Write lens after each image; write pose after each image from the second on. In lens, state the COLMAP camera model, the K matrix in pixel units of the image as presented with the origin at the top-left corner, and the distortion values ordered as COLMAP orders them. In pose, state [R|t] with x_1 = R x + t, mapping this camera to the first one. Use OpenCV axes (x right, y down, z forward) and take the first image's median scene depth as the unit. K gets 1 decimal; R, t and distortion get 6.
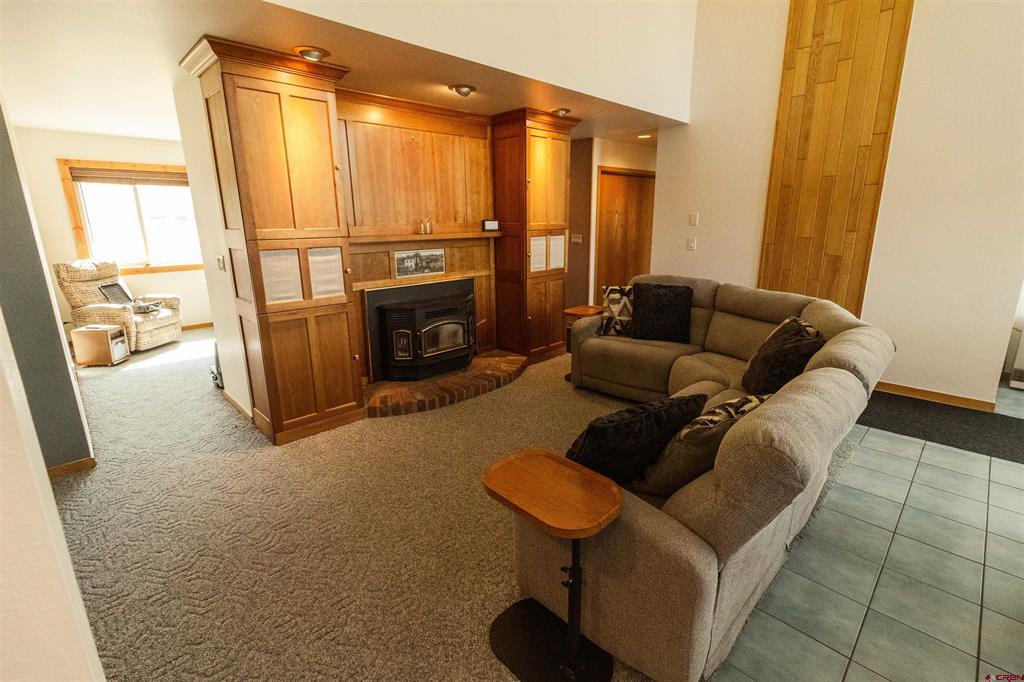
lens RADIAL K [[471.7, 0, 512.0], [0, 471.7, 341.0], [0, 0, 1]] dist [0.001134, 0.000078]
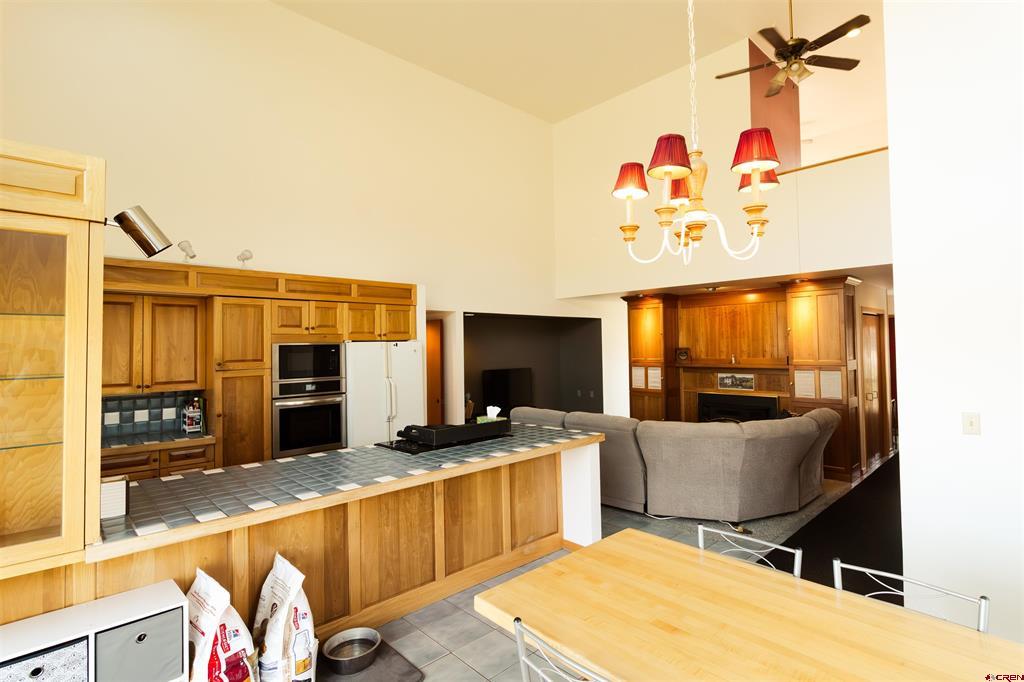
lens RADIAL K [[500.6, 0, 512.0], [0, 500.6, 341.0], [0, 0, 1]] dist [-0.000050, -0.000013]
pose [[-0.015473, -0.002773, -0.999876, 1.517933], [-0.242218, 0.970221, 0.001058, -0.117478], [0.970098, 0.242205, -0.015684, 0.256838]]
